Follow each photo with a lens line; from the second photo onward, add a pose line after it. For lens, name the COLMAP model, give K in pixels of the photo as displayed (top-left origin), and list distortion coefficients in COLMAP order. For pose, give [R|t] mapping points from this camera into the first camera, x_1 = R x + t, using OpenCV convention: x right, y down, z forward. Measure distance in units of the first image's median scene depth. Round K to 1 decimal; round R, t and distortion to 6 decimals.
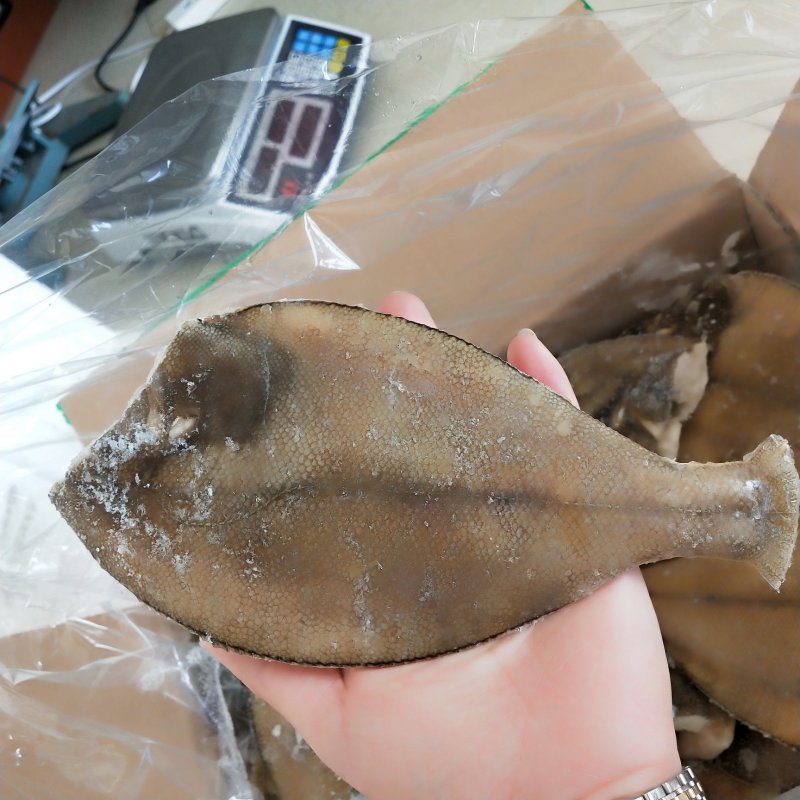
lens RADIAL K [[791.9, 0, 400.0], [0, 791.9, 400.0], [0, 0, 1]] dist [0.086489, -0.230551]
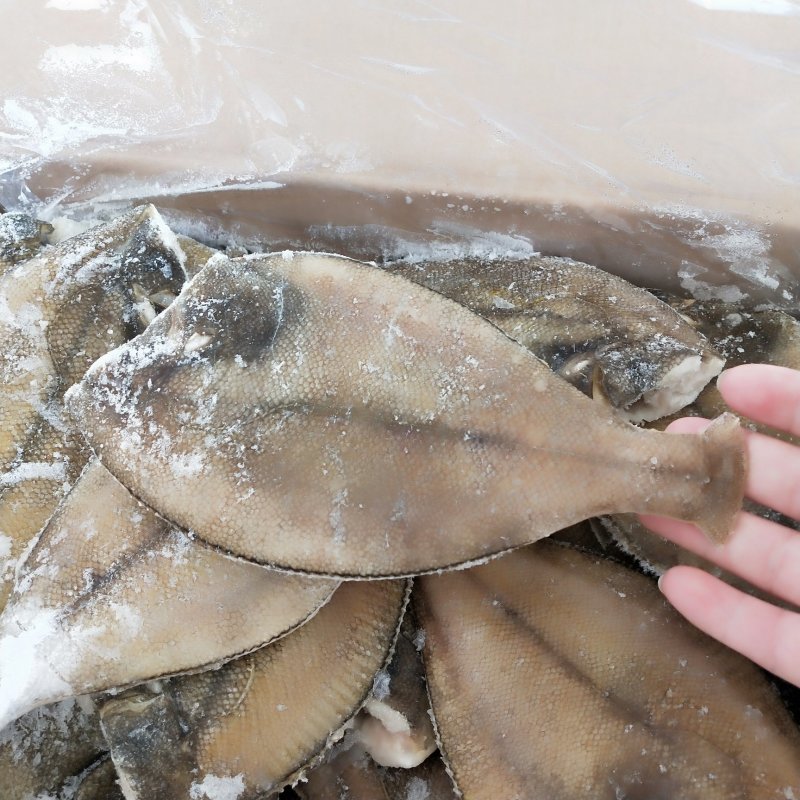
lens RADIAL K [[791.9, 0, 400.0], [0, 791.9, 400.0], [0, 0, 1]] dist [0.086489, -0.230551]
pose [[0.991426, 0.130632, -0.003042, 0.019131], [-0.129876, 0.982591, -0.132844, 0.230050], [-0.014364, 0.132100, 0.991132, -0.092751]]
